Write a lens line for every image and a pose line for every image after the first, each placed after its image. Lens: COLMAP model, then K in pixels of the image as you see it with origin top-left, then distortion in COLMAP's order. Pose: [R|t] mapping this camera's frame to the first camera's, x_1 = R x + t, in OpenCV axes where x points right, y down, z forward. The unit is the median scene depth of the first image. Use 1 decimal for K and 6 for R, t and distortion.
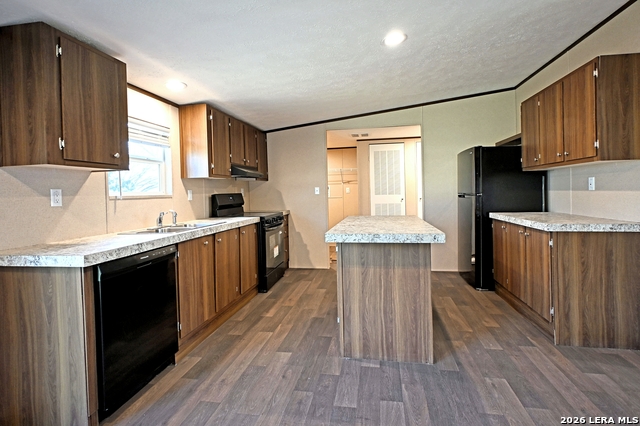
lens RADIAL K [[305.9, 0, 315.9], [0, 305.9, 198.0], [0, 0, 1]] dist [-0.000754, 0.000316]
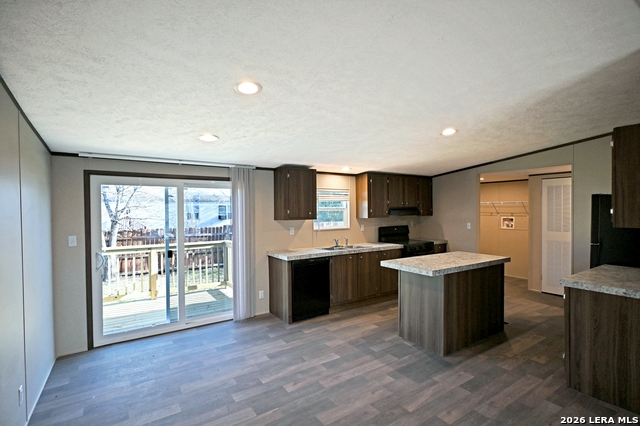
lens RADIAL K [[308.5, 0, 320.0], [0, 308.5, 213.0], [0, 0, 1]] dist [-0.001170, 0.000386]
pose [[0.683281, 0.021505, -0.729839, 0.906409], [-0.016030, 0.999767, 0.014451, -0.153638], [0.729980, 0.001825, 0.683467, -0.421361]]
